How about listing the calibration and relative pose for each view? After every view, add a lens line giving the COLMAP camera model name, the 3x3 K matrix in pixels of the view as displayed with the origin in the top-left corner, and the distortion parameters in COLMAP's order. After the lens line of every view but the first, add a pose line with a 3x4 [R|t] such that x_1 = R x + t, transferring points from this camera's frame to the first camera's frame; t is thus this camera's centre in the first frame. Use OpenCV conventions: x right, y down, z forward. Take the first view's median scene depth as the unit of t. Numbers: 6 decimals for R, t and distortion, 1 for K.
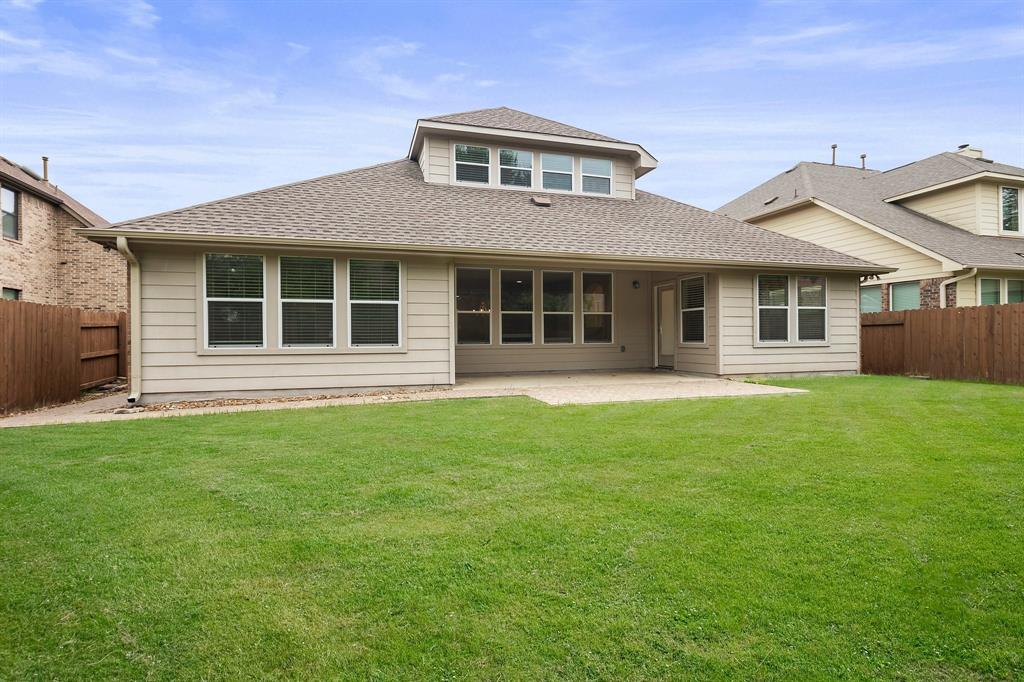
lens RADIAL K [[497.8, 0, 512.0], [0, 497.8, 341.0], [0, 0, 1]] dist [0.019356, -0.000361]
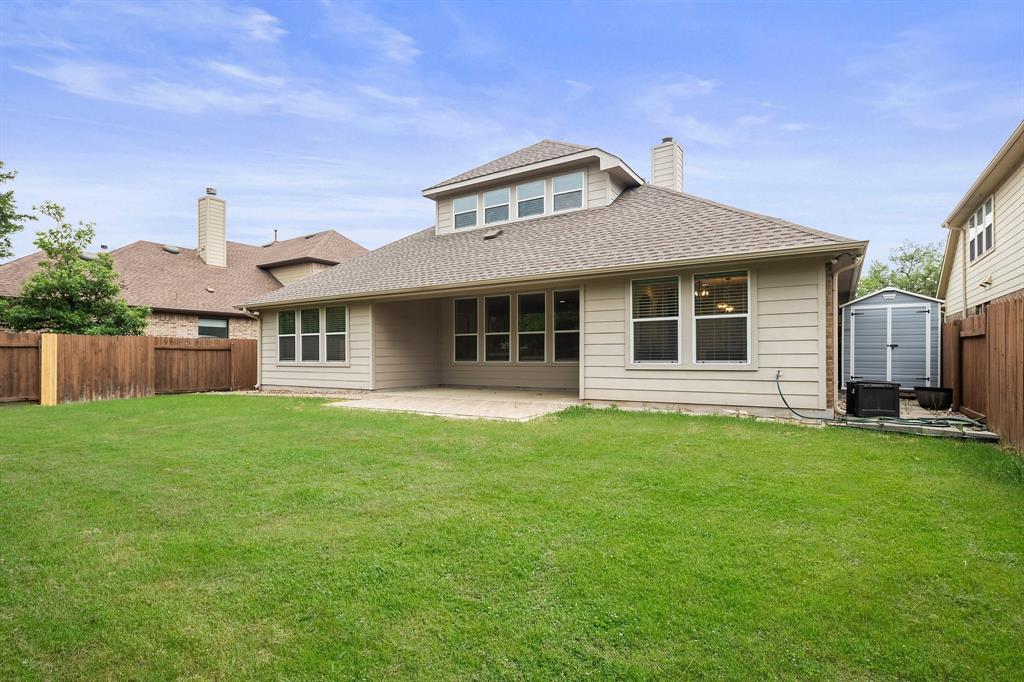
lens RADIAL K [[509.9, 0, 511.2], [0, 509.9, 356.6], [0, 0, 1]] dist [0.001555, -0.000335]
pose [[0.645202, 0.002954, -0.764006, 0.912175], [-0.003115, 0.999994, 0.001236, -0.007432], [0.764005, 0.001582, 0.645208, 0.282570]]
